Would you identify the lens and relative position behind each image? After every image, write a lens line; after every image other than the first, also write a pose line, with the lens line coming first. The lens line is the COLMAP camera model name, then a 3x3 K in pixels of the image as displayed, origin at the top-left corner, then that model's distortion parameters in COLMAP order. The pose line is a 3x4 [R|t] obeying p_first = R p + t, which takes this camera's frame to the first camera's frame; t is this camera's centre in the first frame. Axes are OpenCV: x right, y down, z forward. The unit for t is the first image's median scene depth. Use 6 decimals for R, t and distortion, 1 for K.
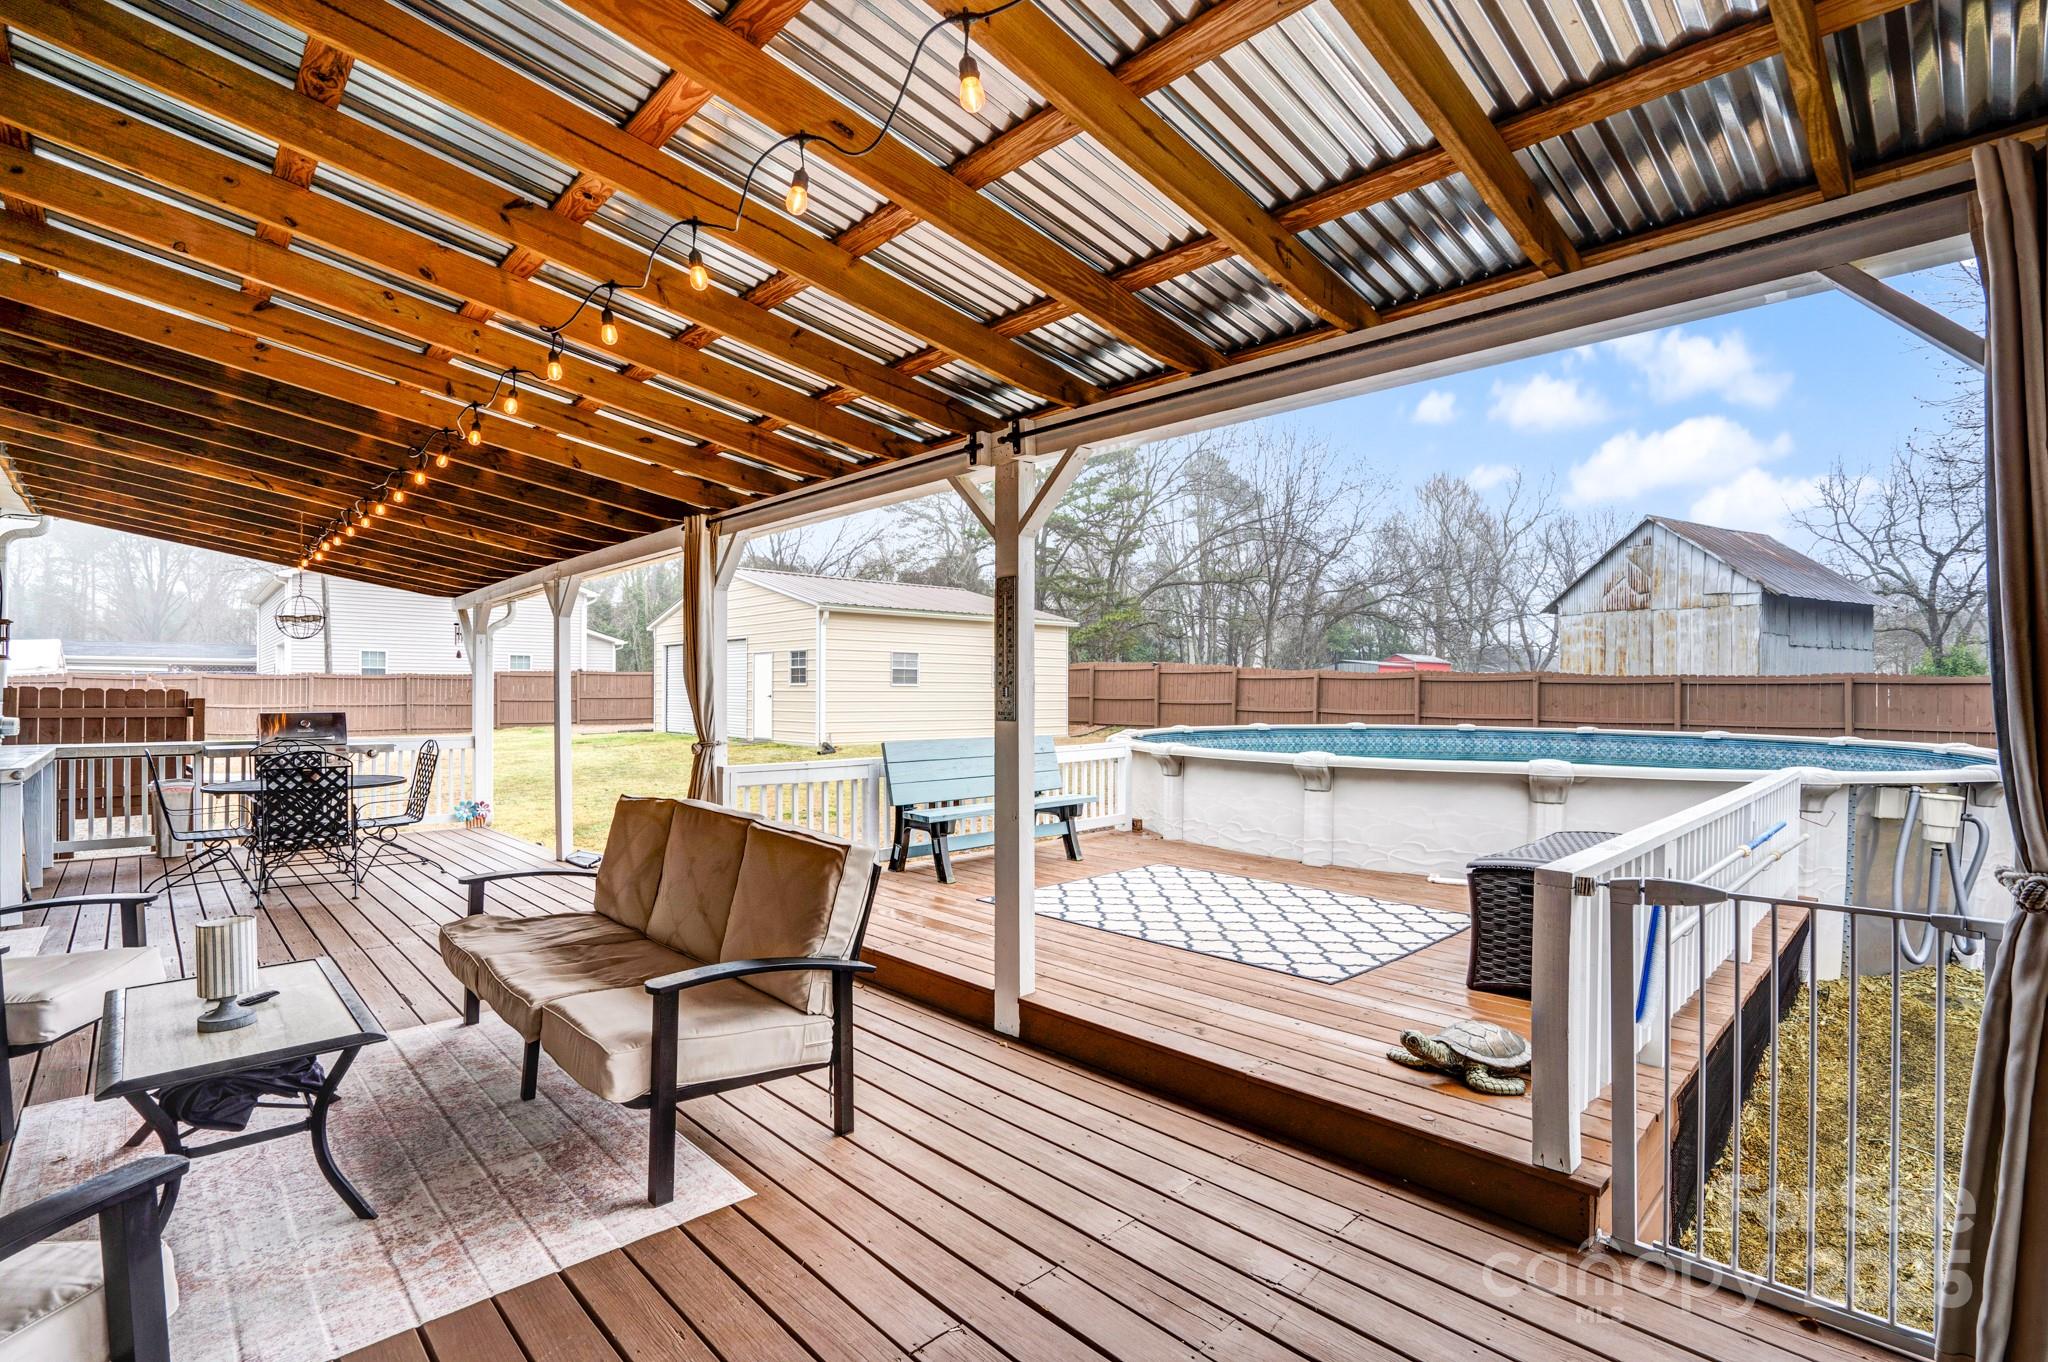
lens RADIAL K [[951.6, 0, 1018.7], [0, 951.6, 692.0], [0, 0, 1]] dist [-0.031194, 0.000057]
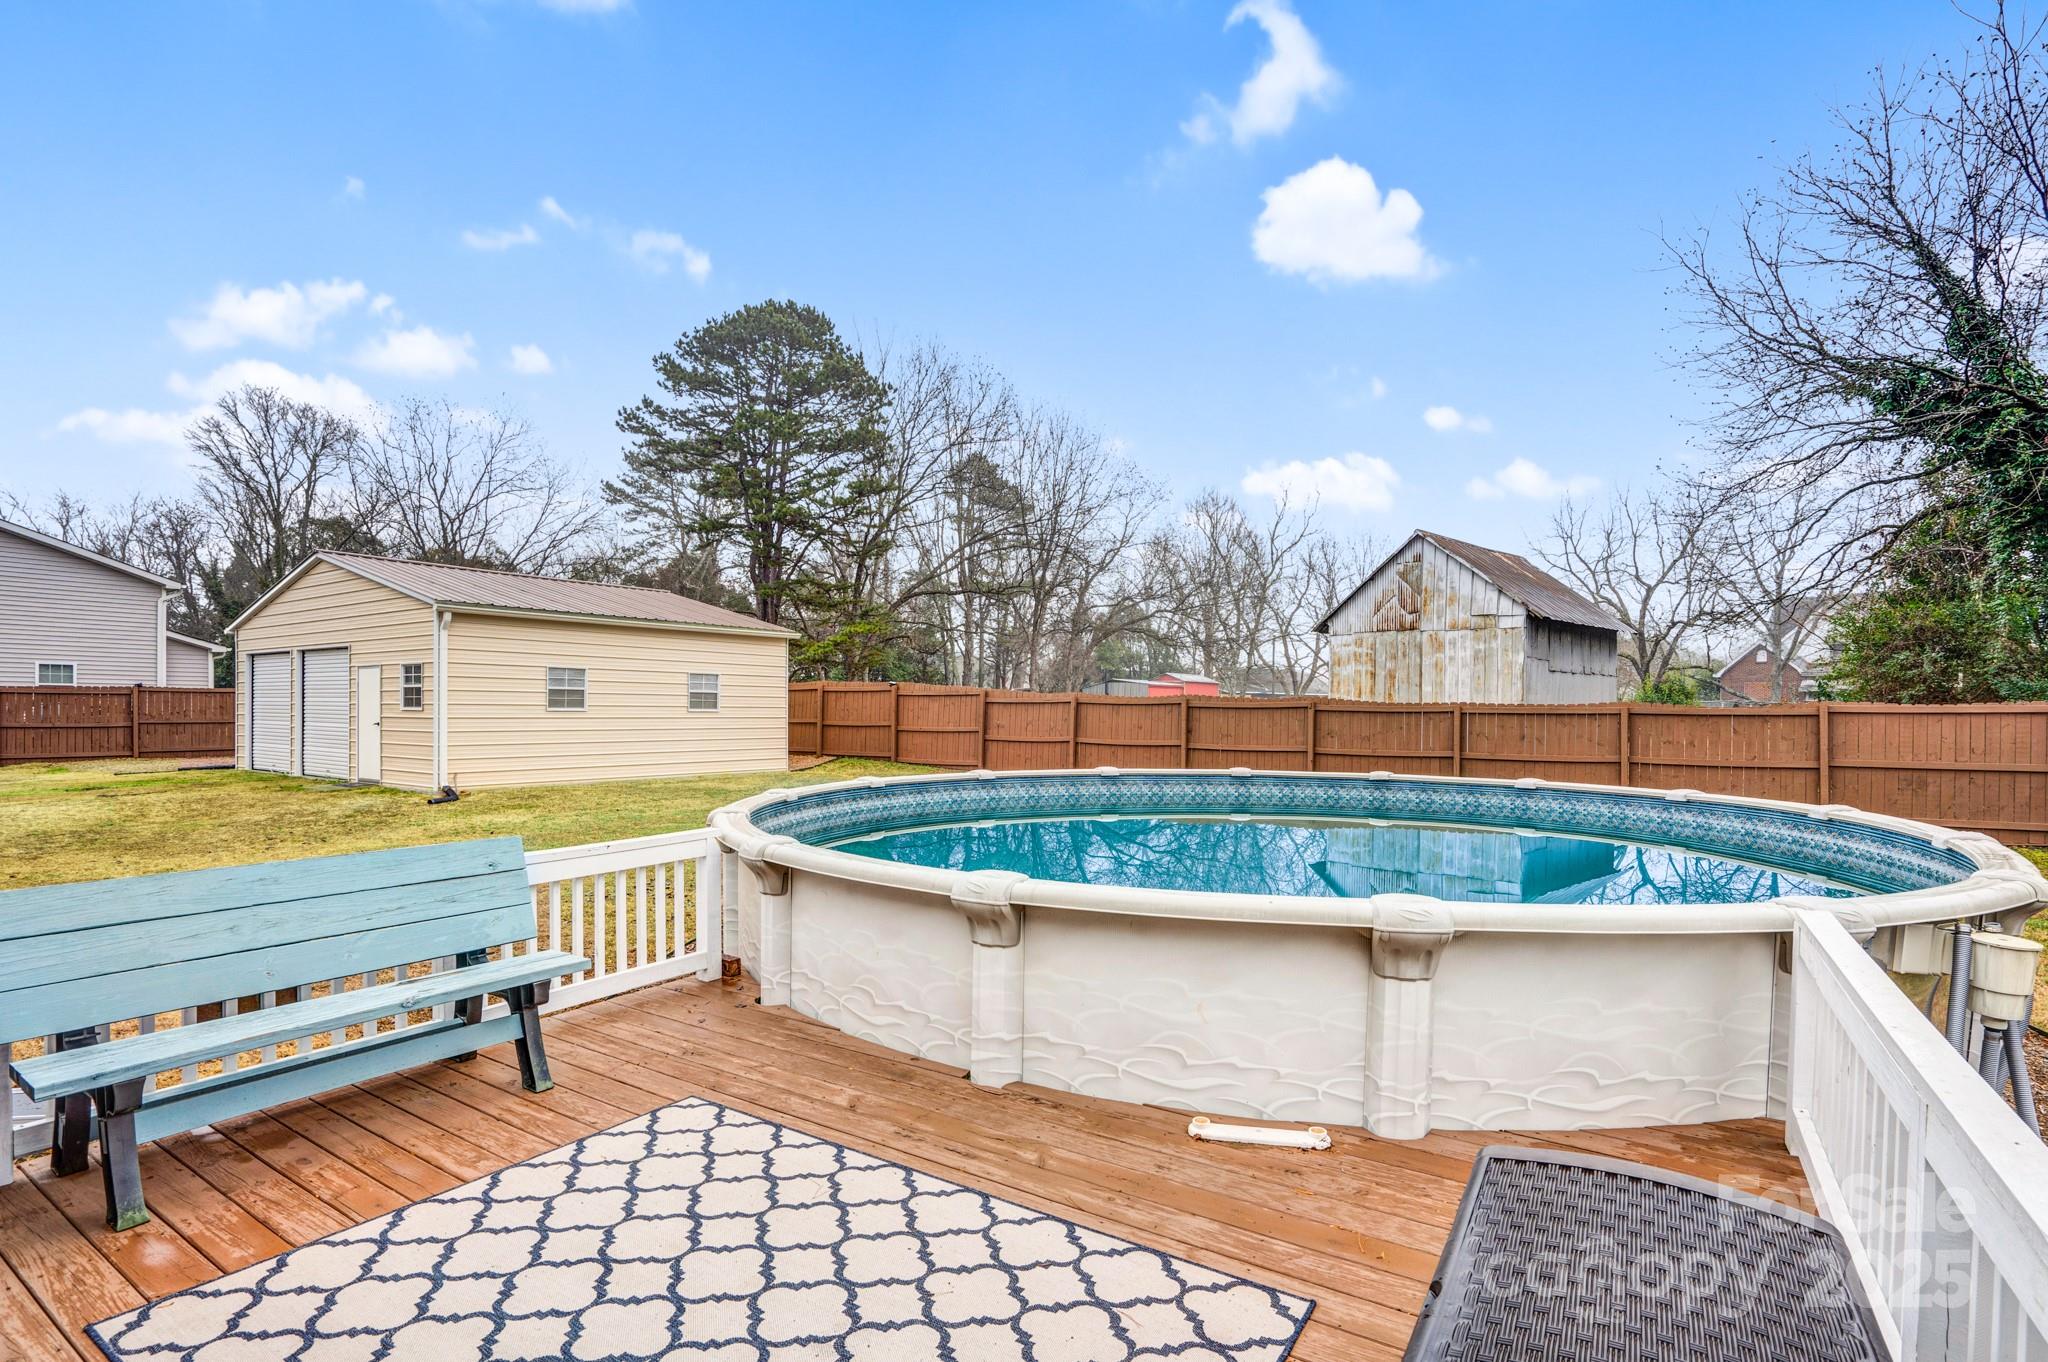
lens RADIAL K [[960.0, 0, 1023.9], [0, 960.0, 725.5], [0, 0, 1]] dist [-0.030388, 0.000316]
pose [[0.973749, -0.002304, 0.227613, 0.066797], [-0.002014, 0.999822, 0.018739, -0.009489], [-0.227616, -0.018706, 0.973571, 0.151875]]
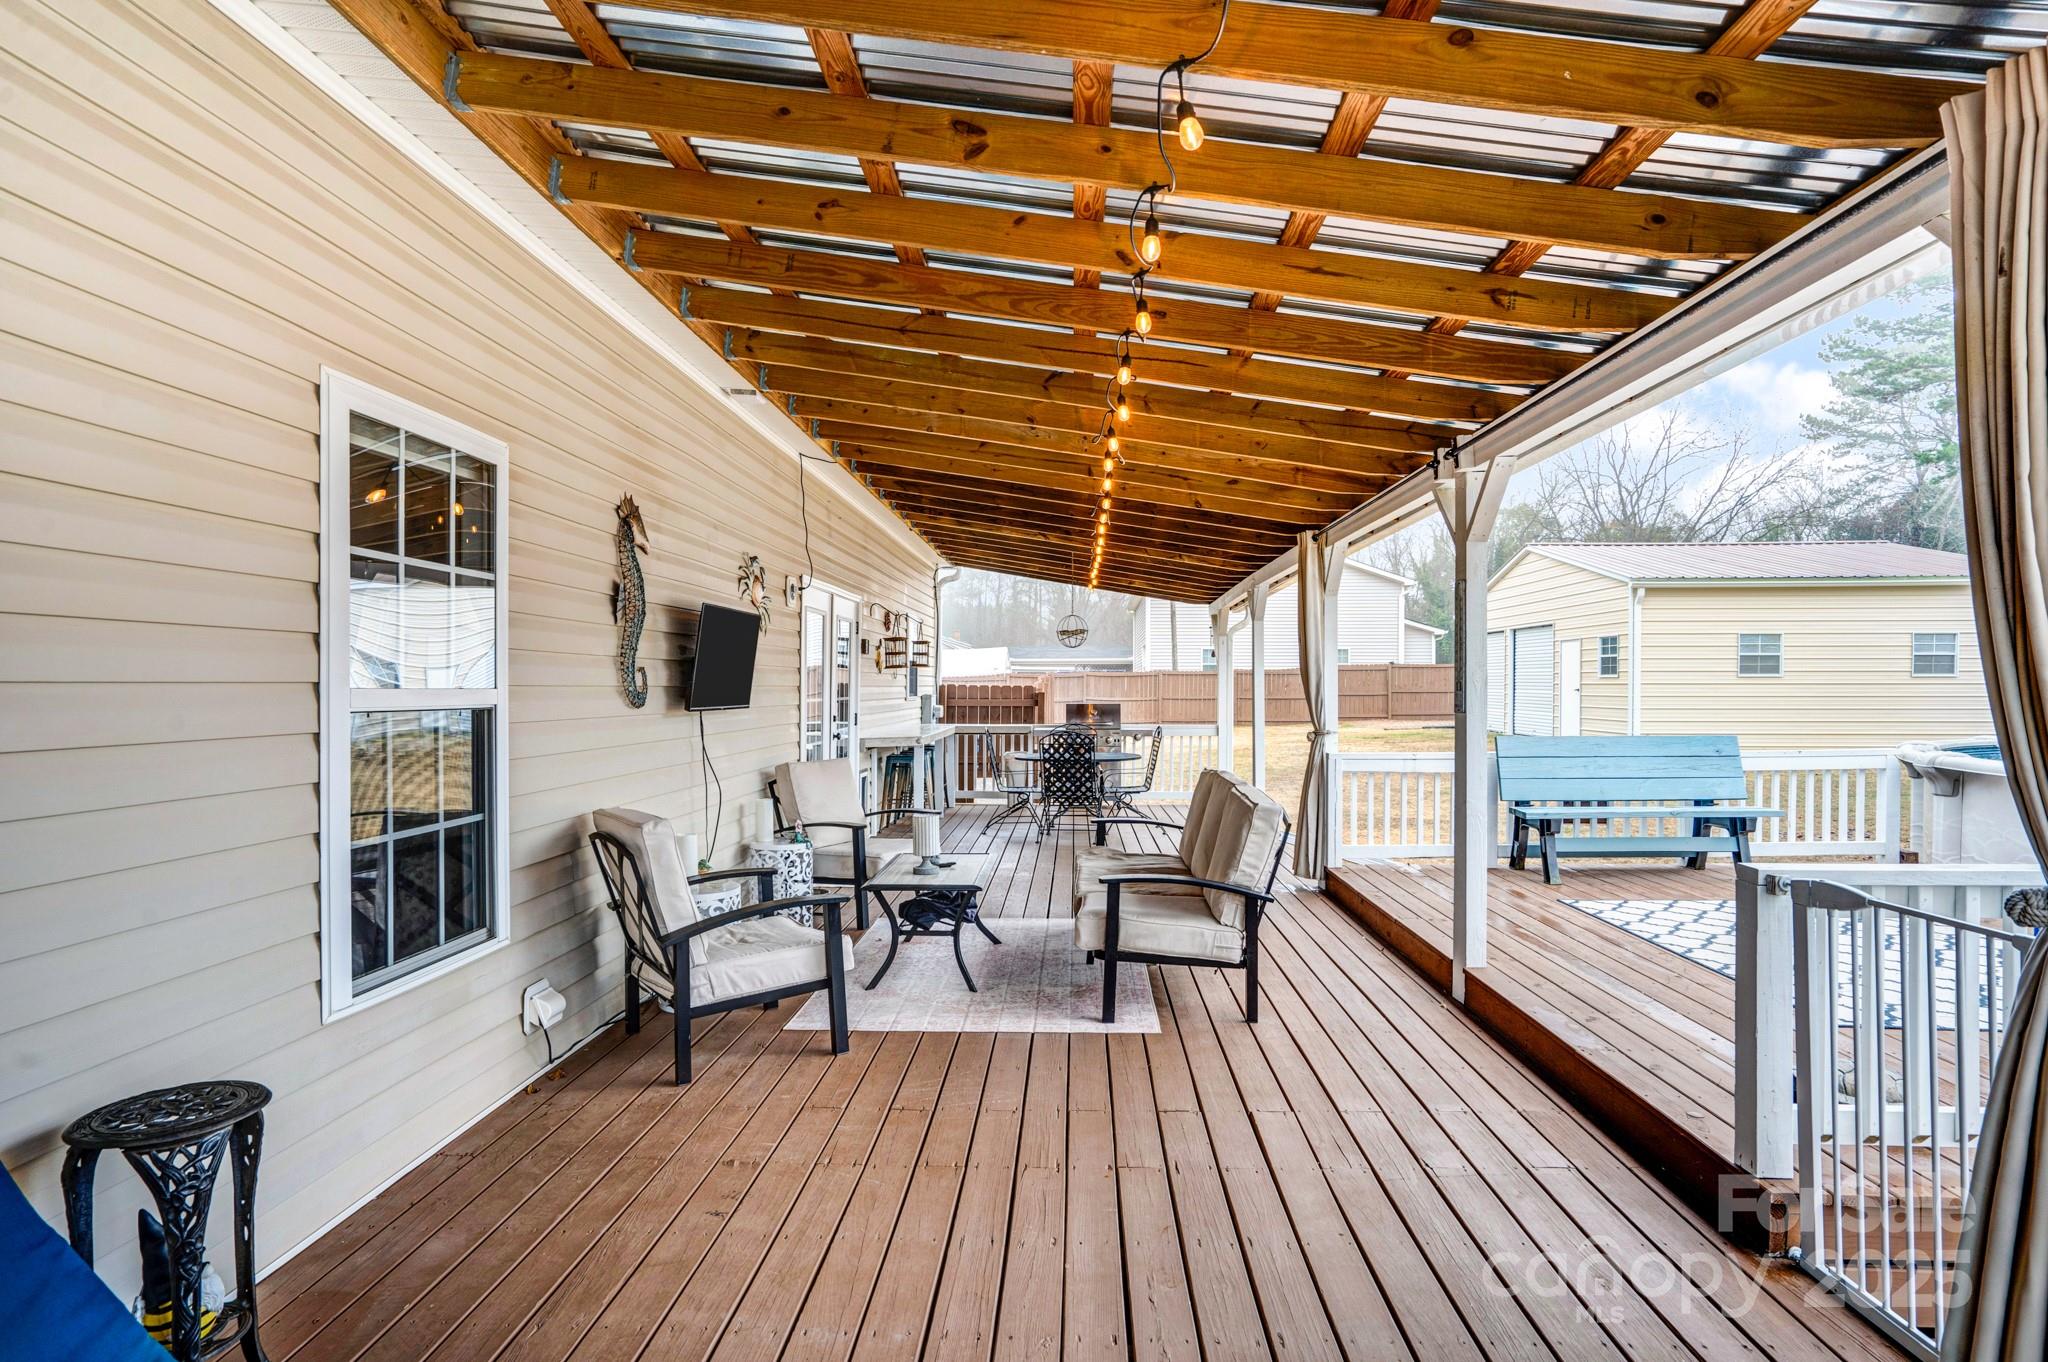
lens RADIAL K [[1083.9, 0, 1024.0], [0, 1083.9, 681.0], [0, 0, 1]] dist [-0.029105, 0.028313]
pose [[0.686195, -0.007768, -0.727376, 0.105933], [0.004607, 0.999969, -0.006333, 0.000047], [0.727403, 0.000995, 0.686210, -0.040031]]
